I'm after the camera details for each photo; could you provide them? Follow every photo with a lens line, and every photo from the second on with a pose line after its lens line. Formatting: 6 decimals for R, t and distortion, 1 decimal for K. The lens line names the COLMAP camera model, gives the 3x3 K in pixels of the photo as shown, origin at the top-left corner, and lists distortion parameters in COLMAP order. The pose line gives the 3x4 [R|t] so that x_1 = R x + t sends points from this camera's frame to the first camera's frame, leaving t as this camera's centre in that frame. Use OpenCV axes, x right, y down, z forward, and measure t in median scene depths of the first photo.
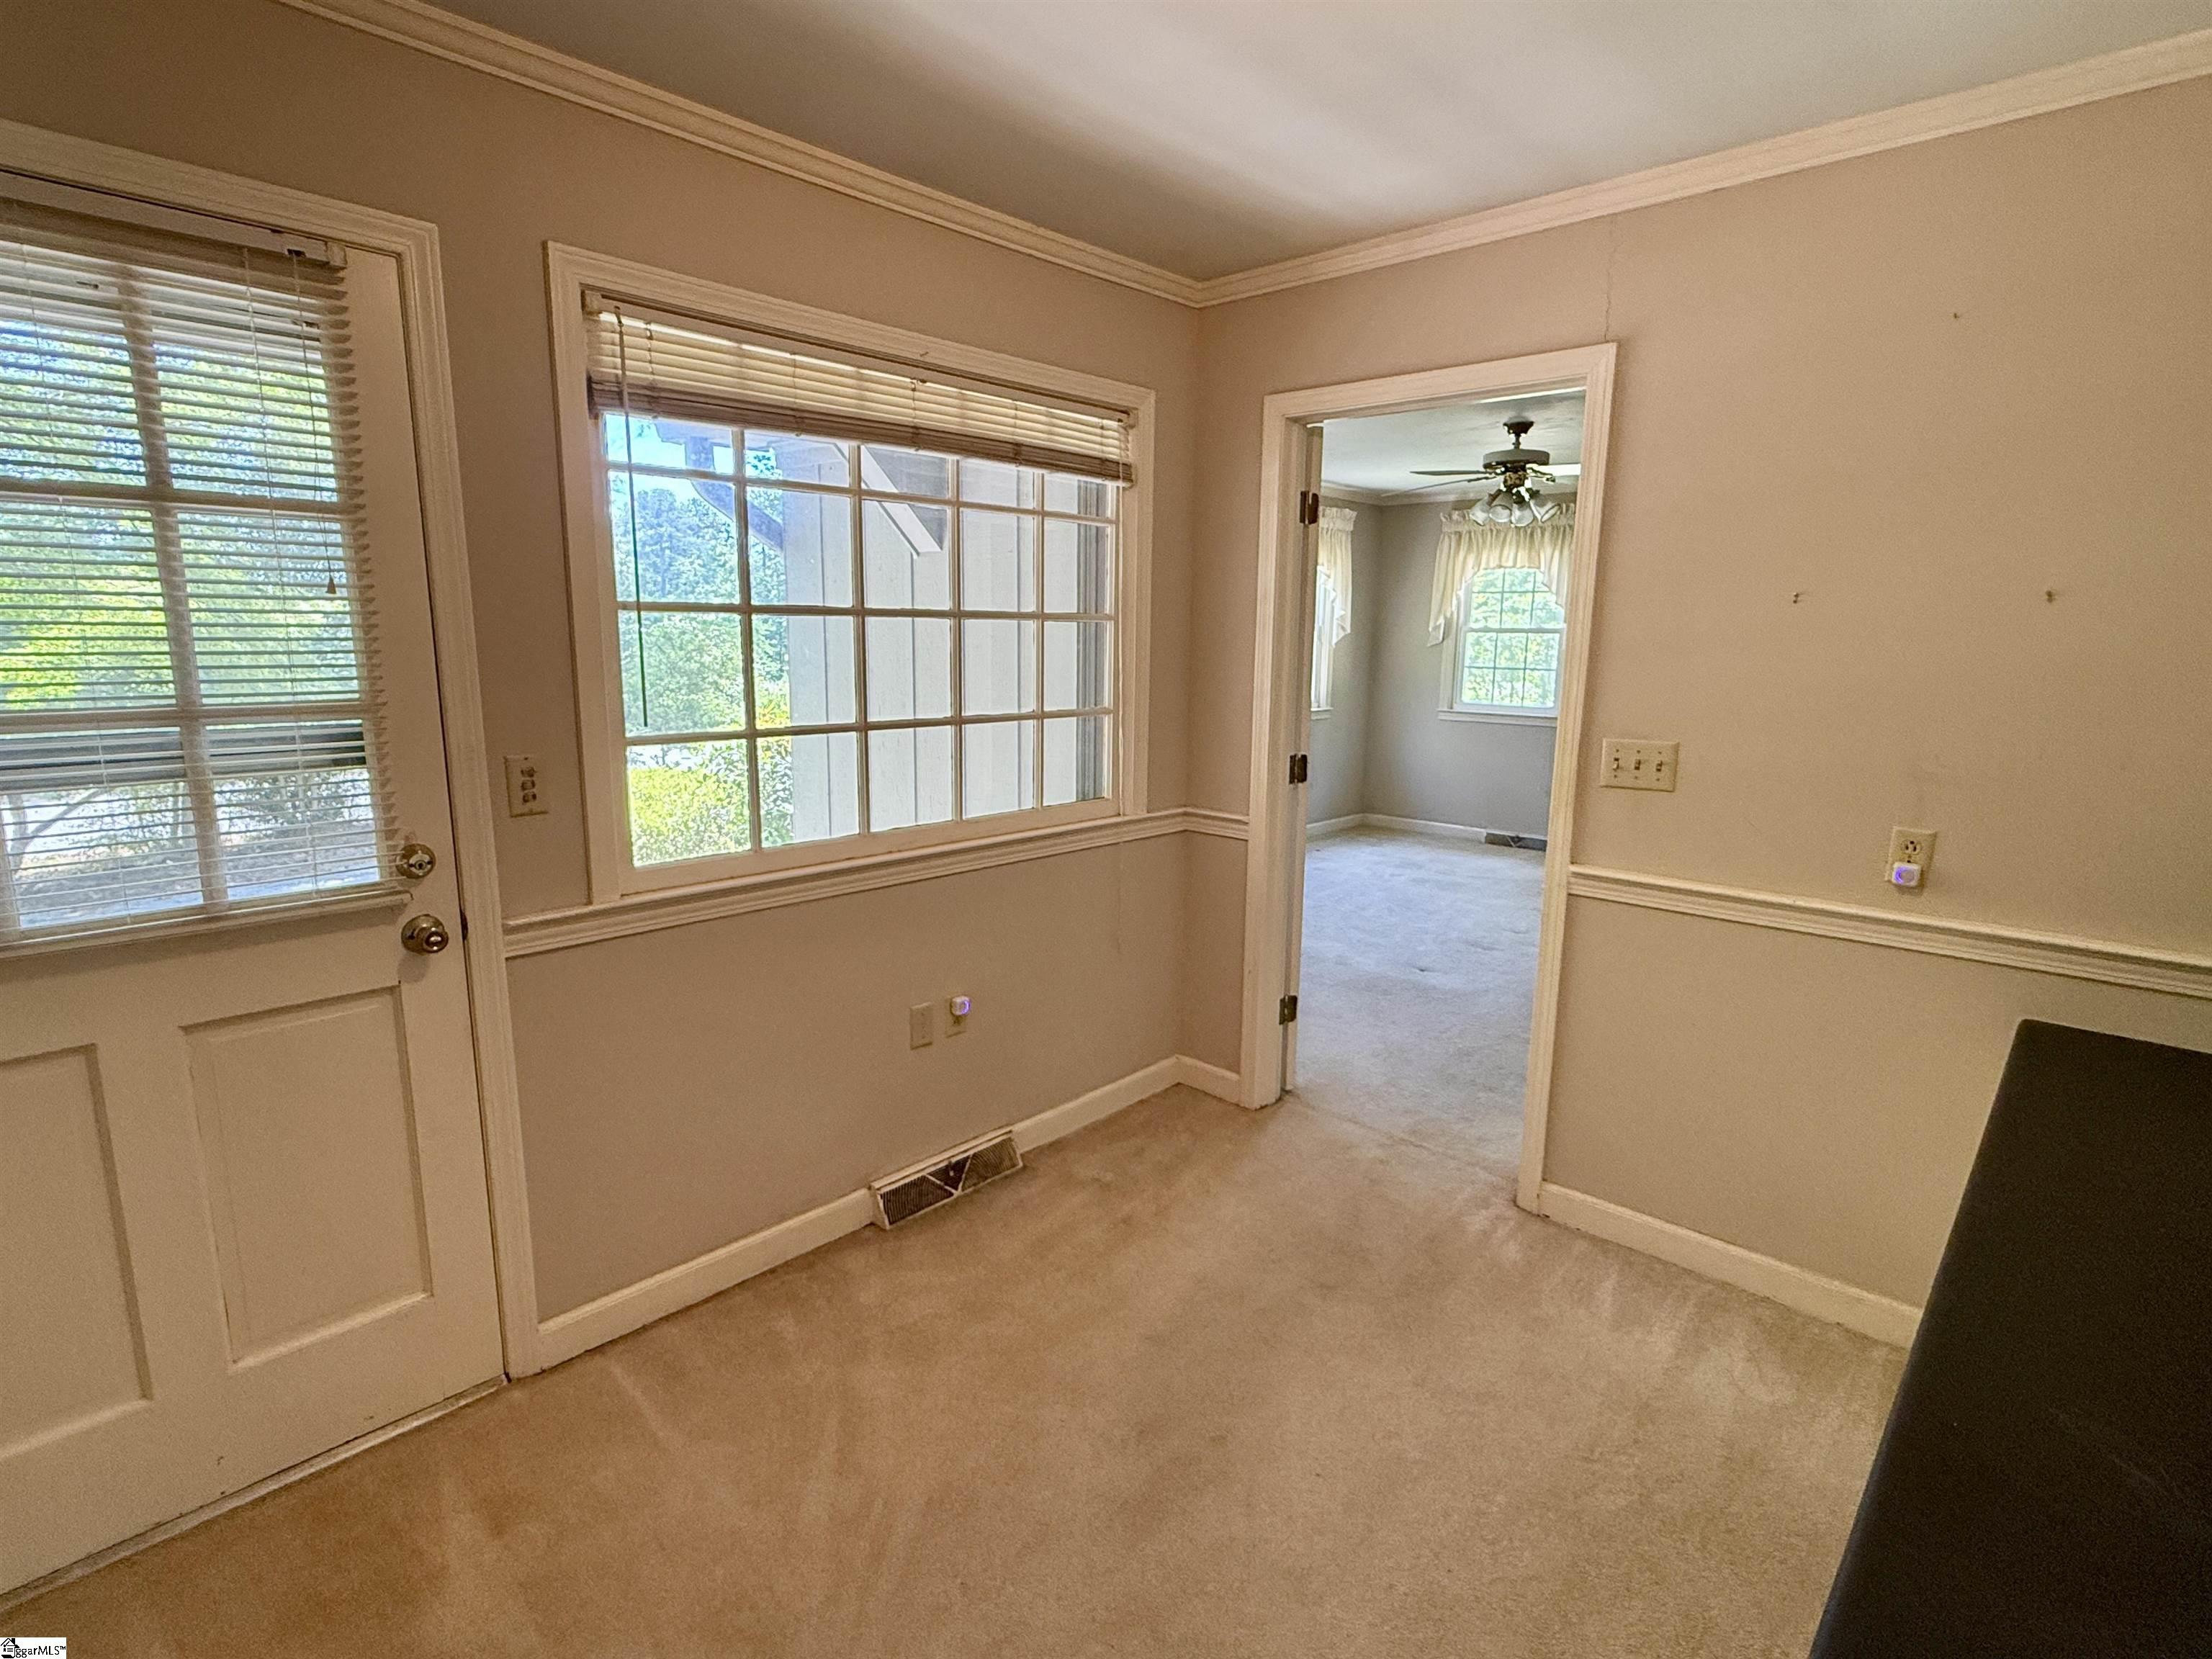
lens RADIAL K [[1113.6, 0, 1098.2], [0, 1113.6, 839.6], [0, 0, 1]] dist [-0.005432, -0.002816]
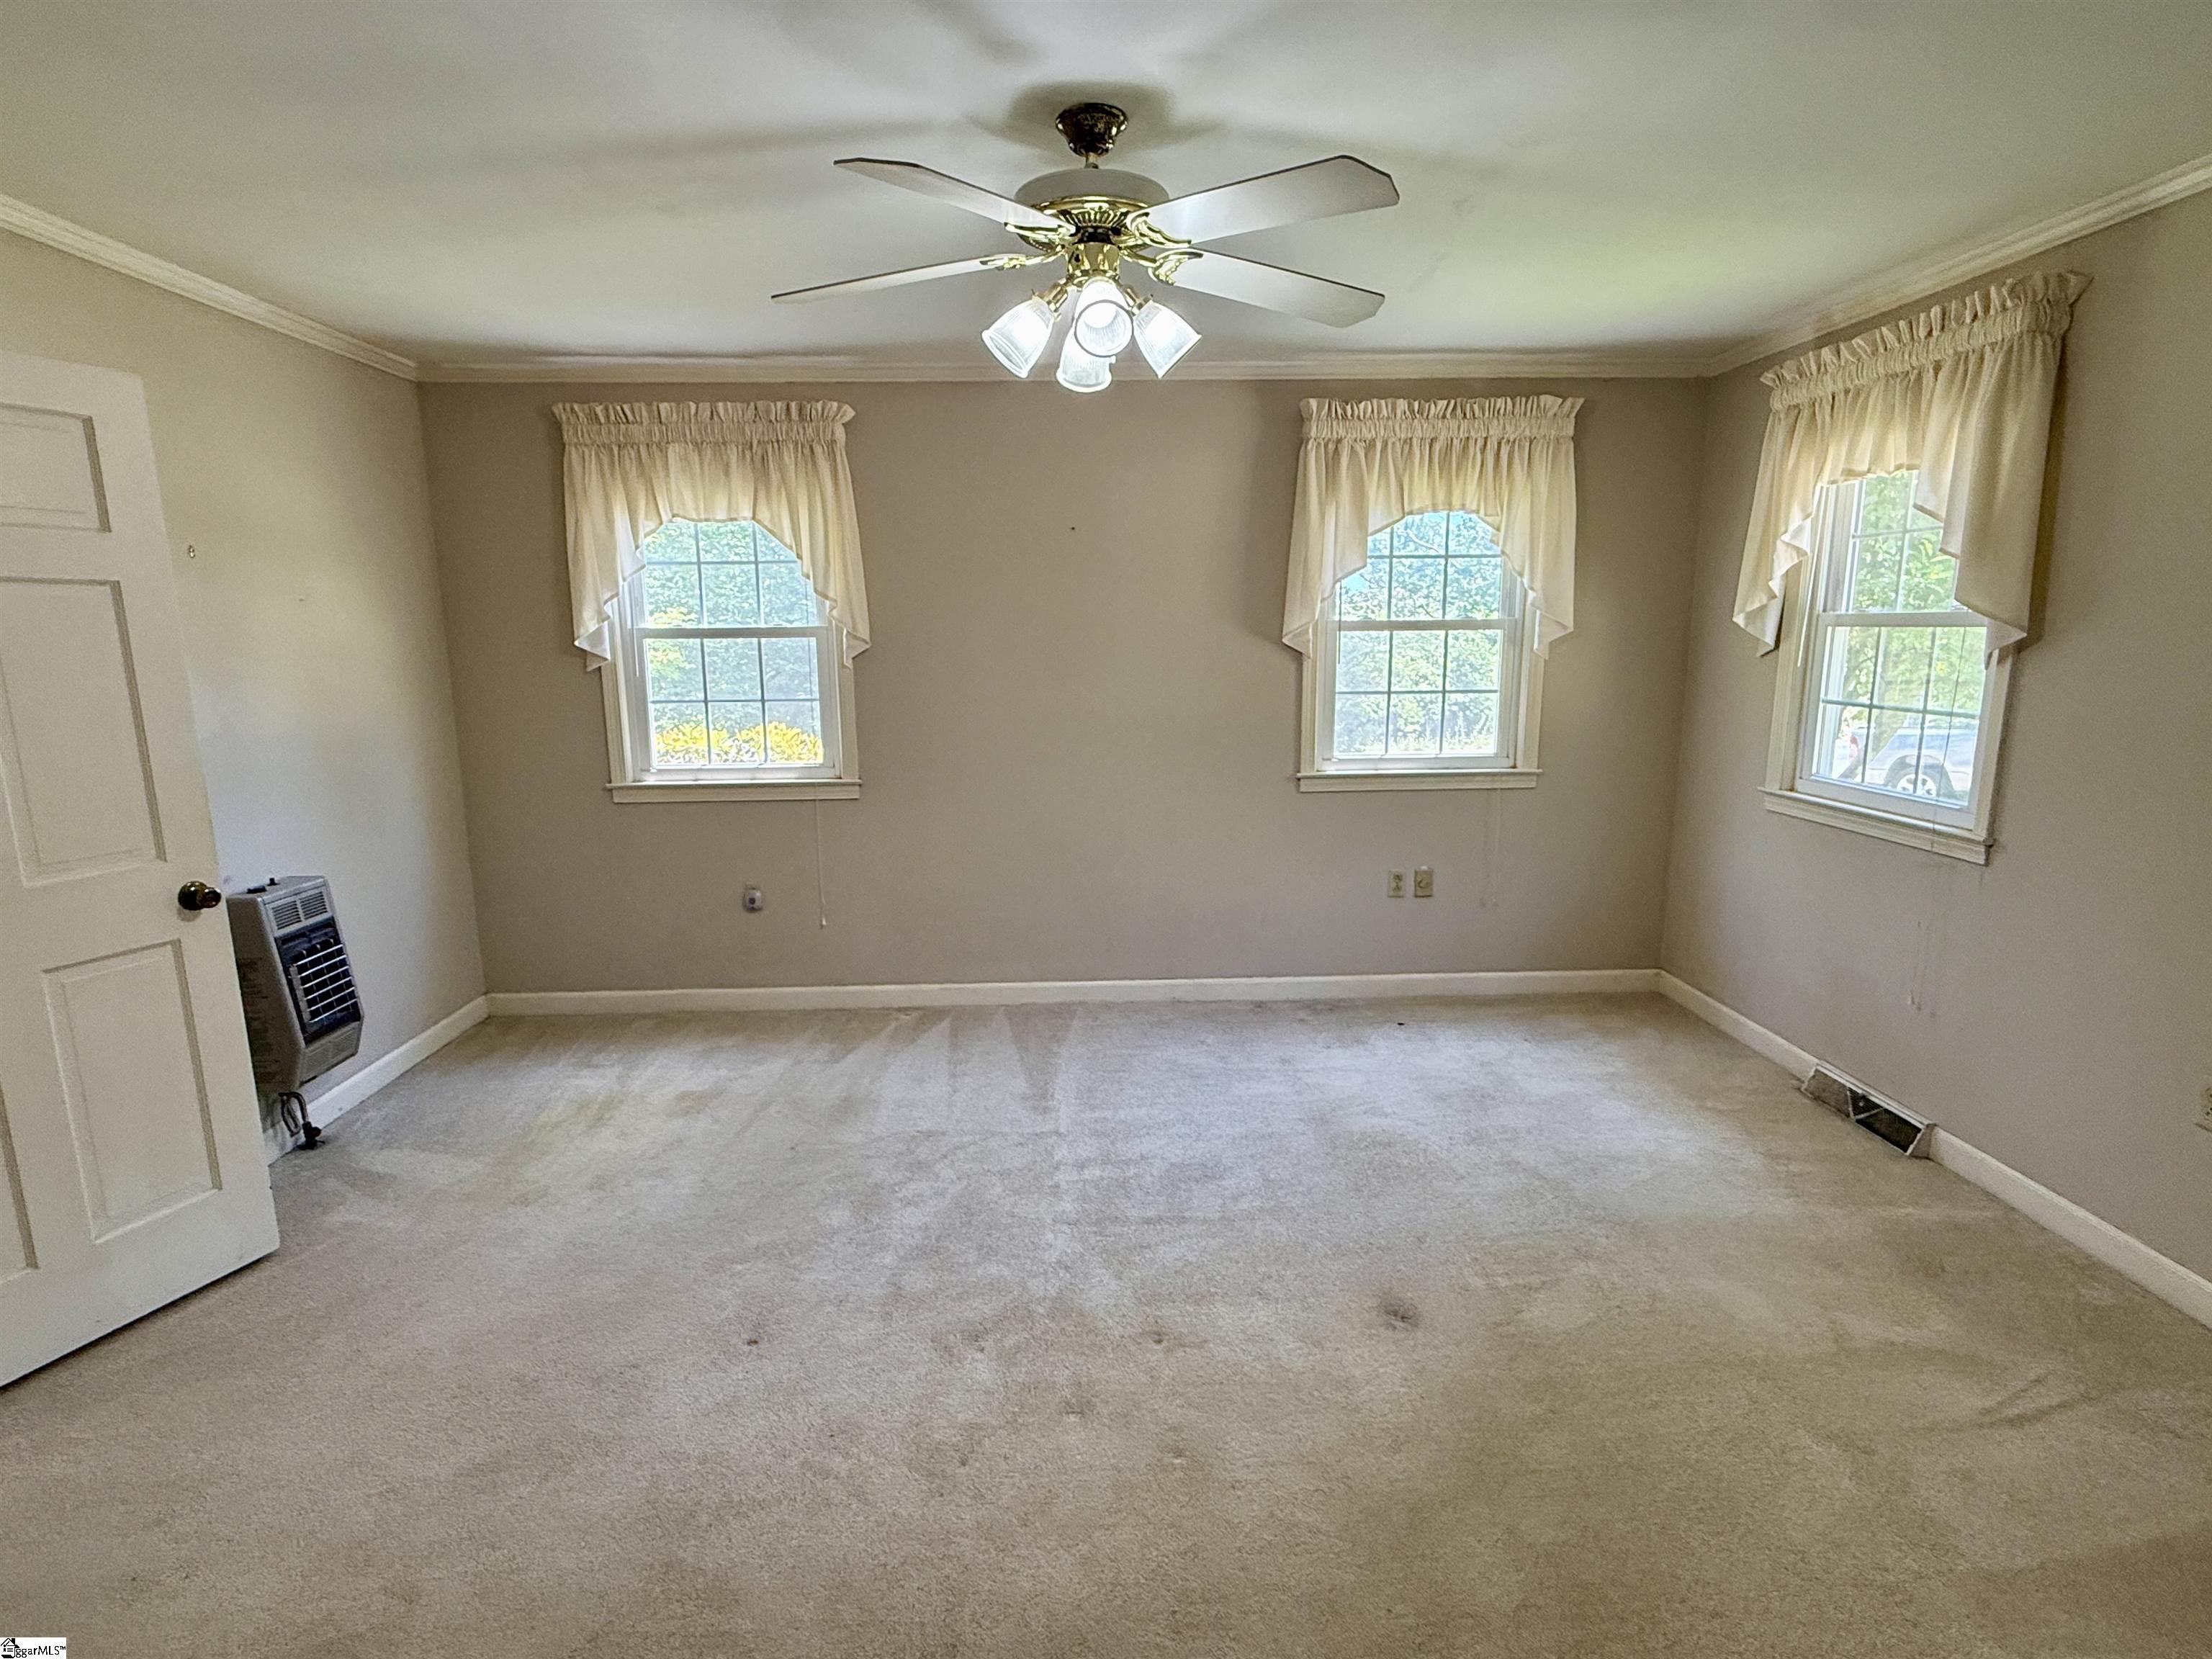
lens RADIAL K [[1113.6, 0, 1098.8], [0, 1113.6, 831.1], [0, 0, 1]] dist [-0.005432, -0.002816]
pose [[0.707478, 0.109033, -0.698274, 0.458926], [-0.113290, 0.992747, 0.040231, -0.089647], [0.697596, 0.050644, 0.714699, 0.484276]]
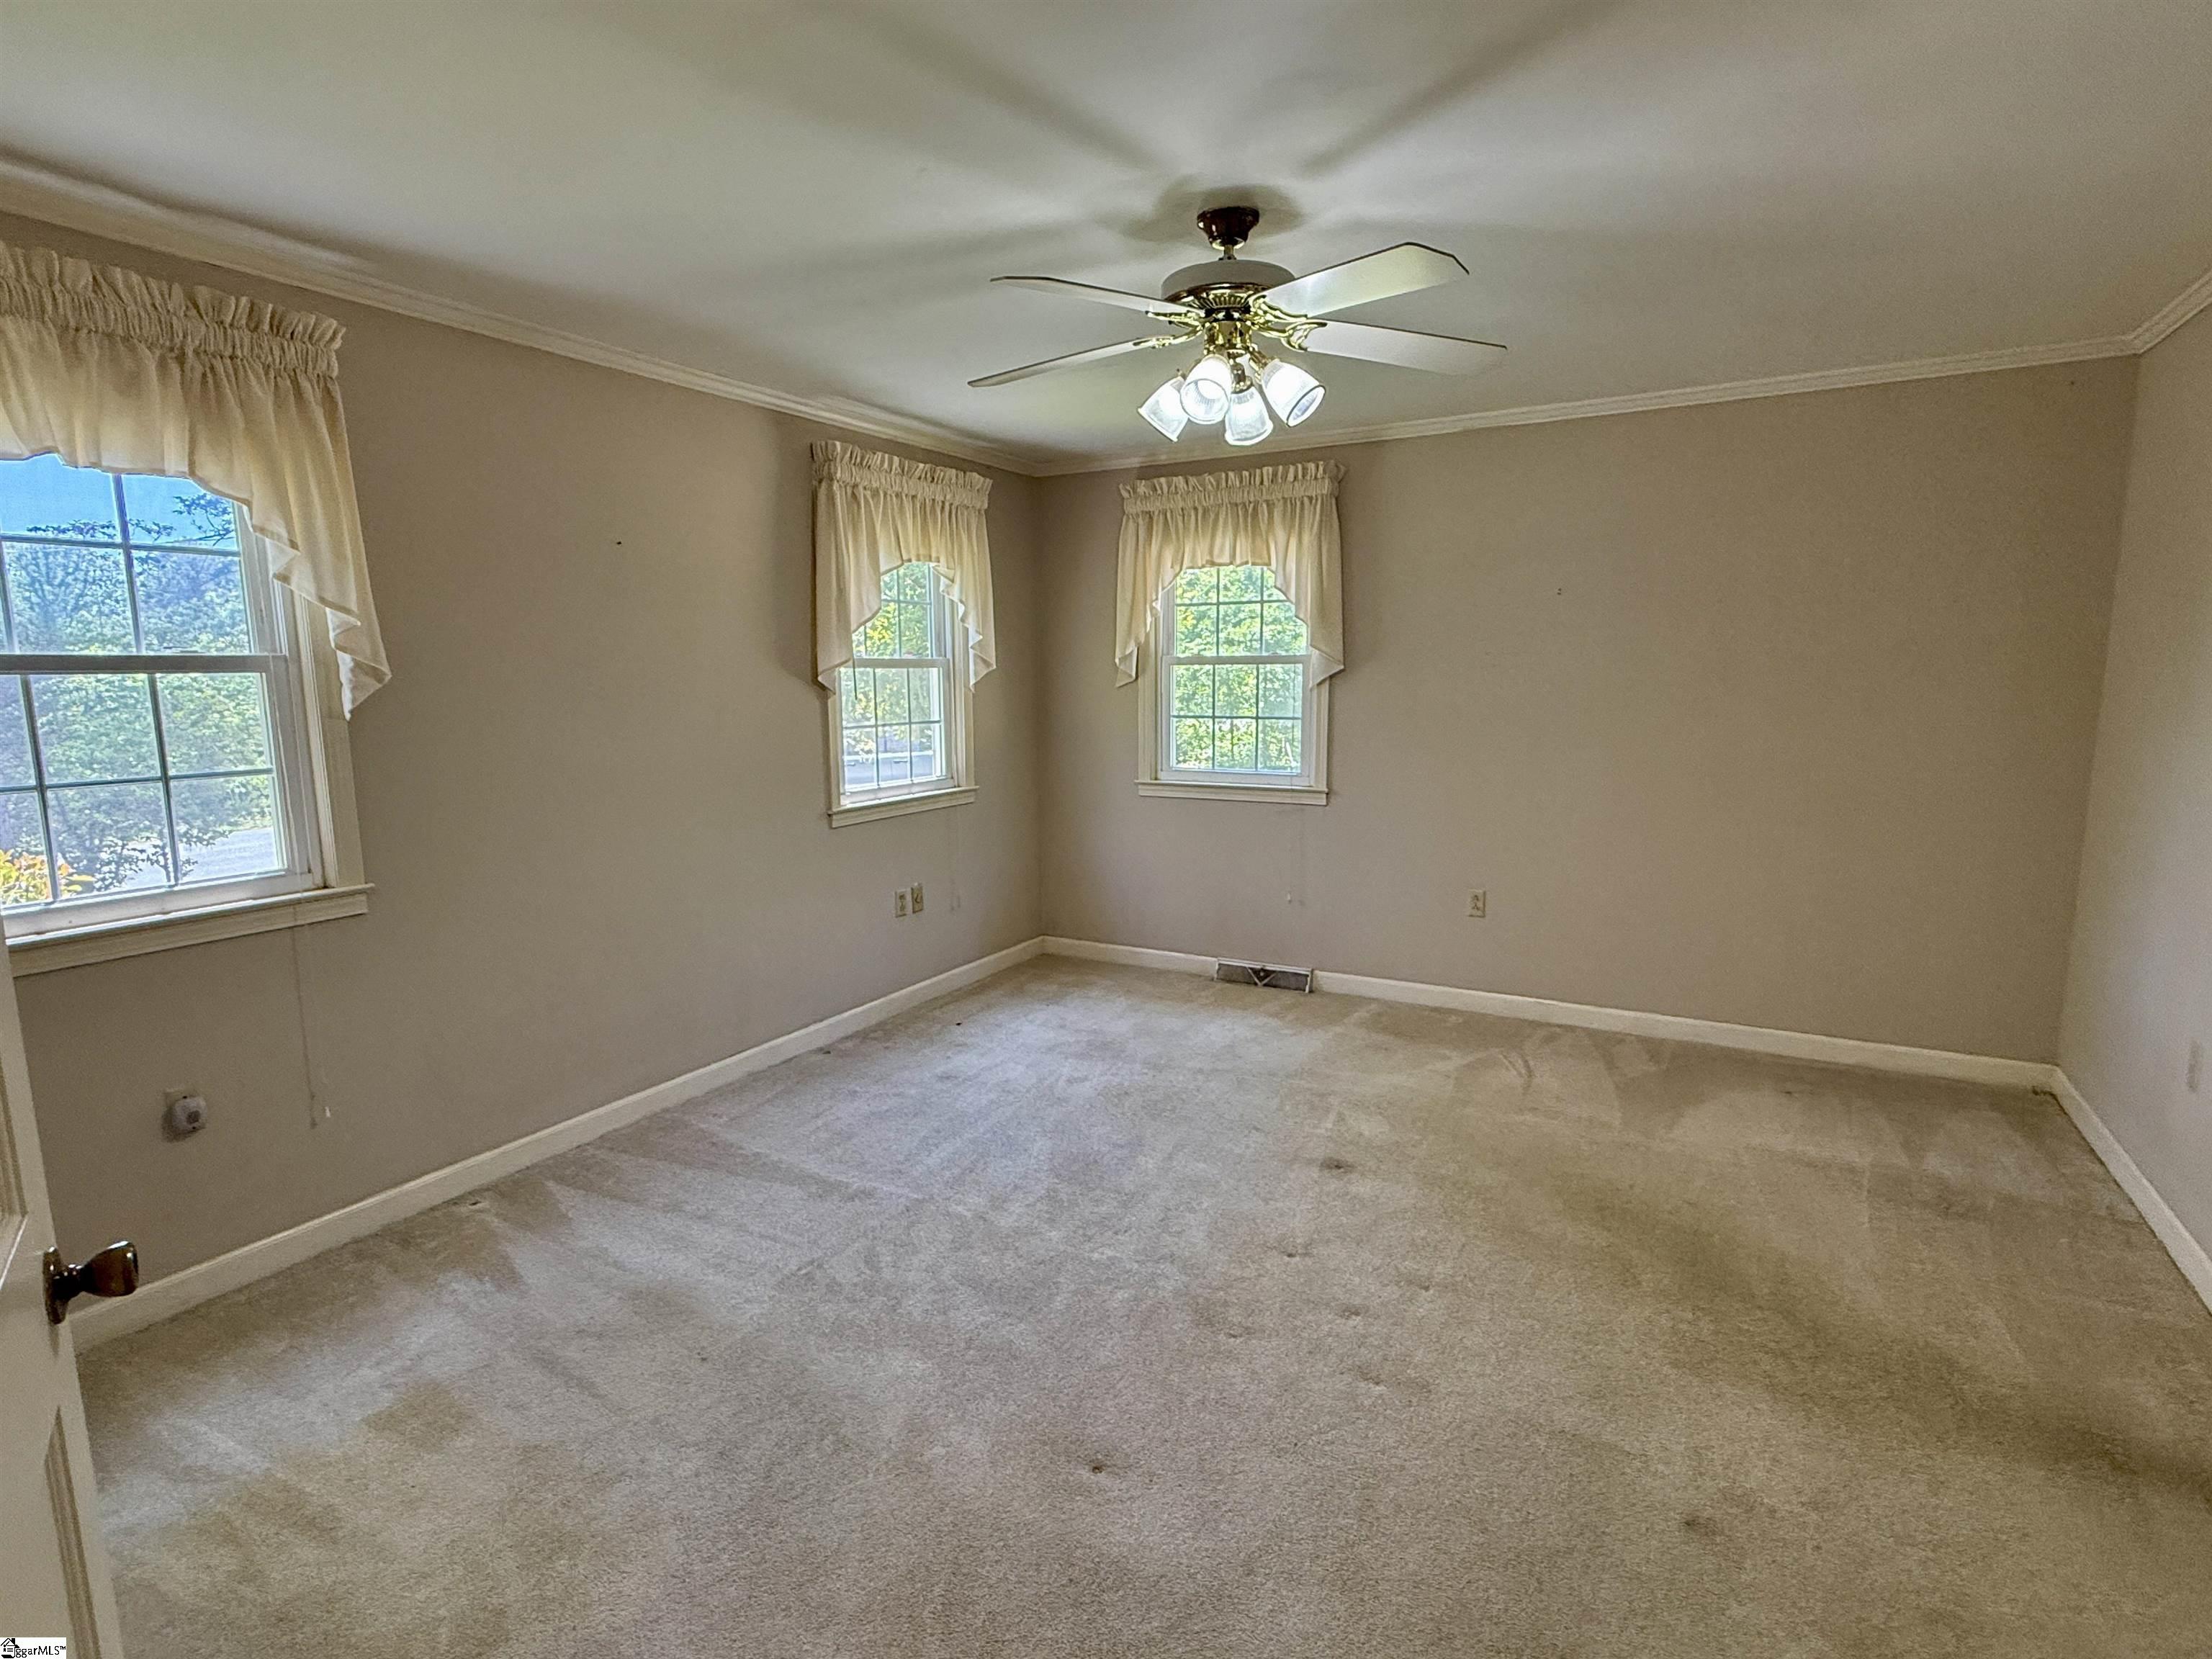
lens RADIAL K [[1113.6, 0, 1103.1], [0, 1113.6, 833.8], [0, 0, 1]] dist [-0.005432, -0.002816]
pose [[0.970862, -0.053735, 0.233536, 0.135077], [0.062791, 0.997529, -0.031515, -0.068814], [-0.231265, 0.045261, 0.971837, 0.378079]]
